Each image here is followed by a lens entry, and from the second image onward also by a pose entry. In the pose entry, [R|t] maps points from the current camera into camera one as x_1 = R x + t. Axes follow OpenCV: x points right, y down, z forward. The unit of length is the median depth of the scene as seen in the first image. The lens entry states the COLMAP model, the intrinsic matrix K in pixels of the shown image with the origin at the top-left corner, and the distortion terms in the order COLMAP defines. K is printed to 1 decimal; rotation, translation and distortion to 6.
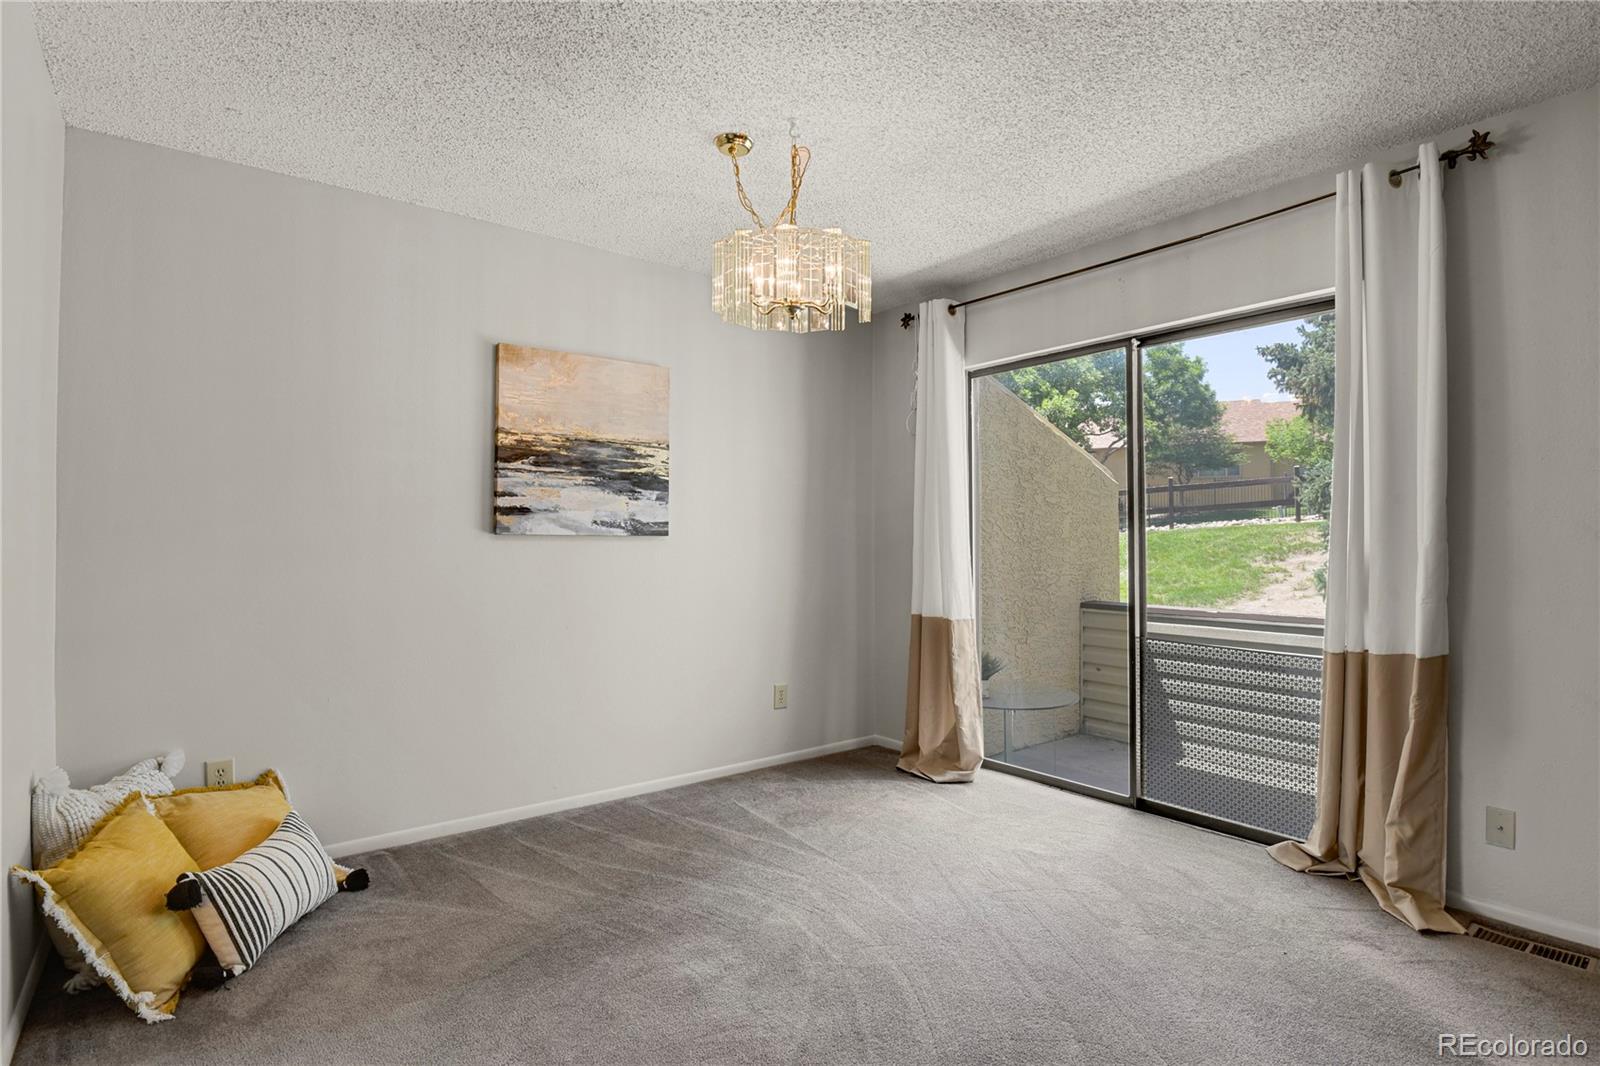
lens RADIAL K [[794.4, 0, 800.0], [0, 794.4, 533.0], [0, 0, 1]] dist [-0.030455, 0.000893]
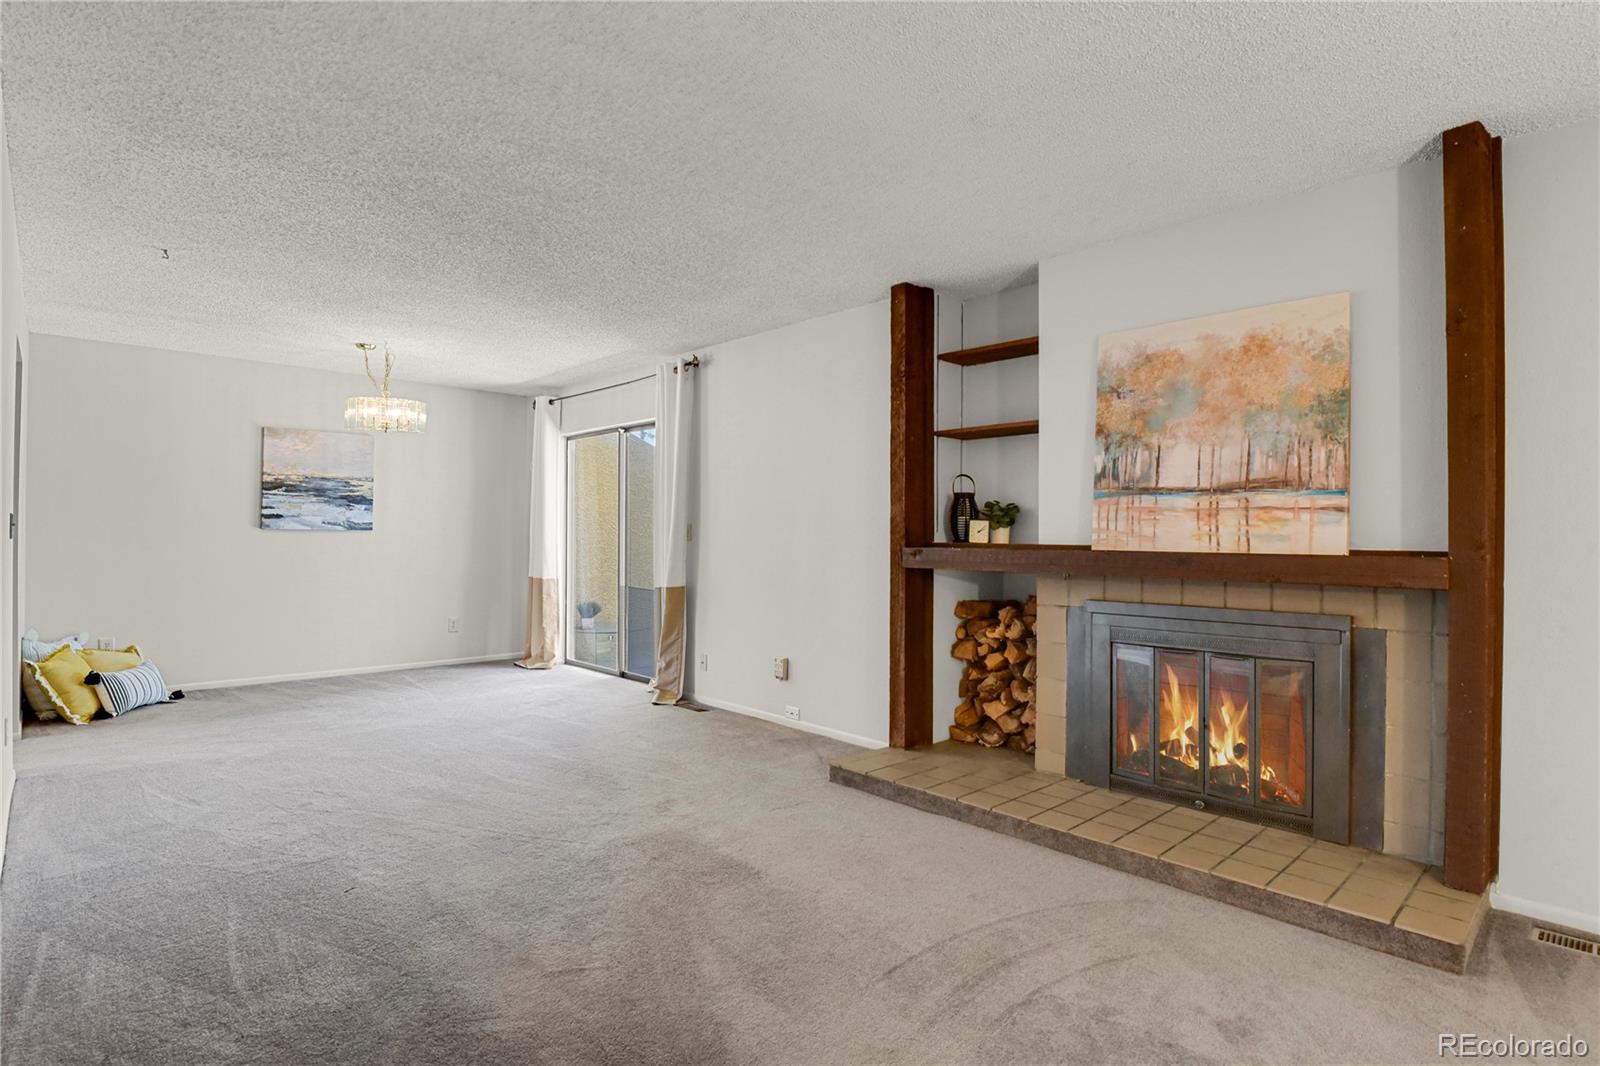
lens RADIAL K [[802.5, 0, 800.0], [0, 802.5, 533.0], [0, 0, 1]] dist [0.001081, -0.021805]
pose [[0.995607, 0.008305, 0.093257, 0.696347], [-0.009139, 0.999922, 0.008513, -0.015865], [-0.093179, -0.009328, 0.995606, -0.989089]]
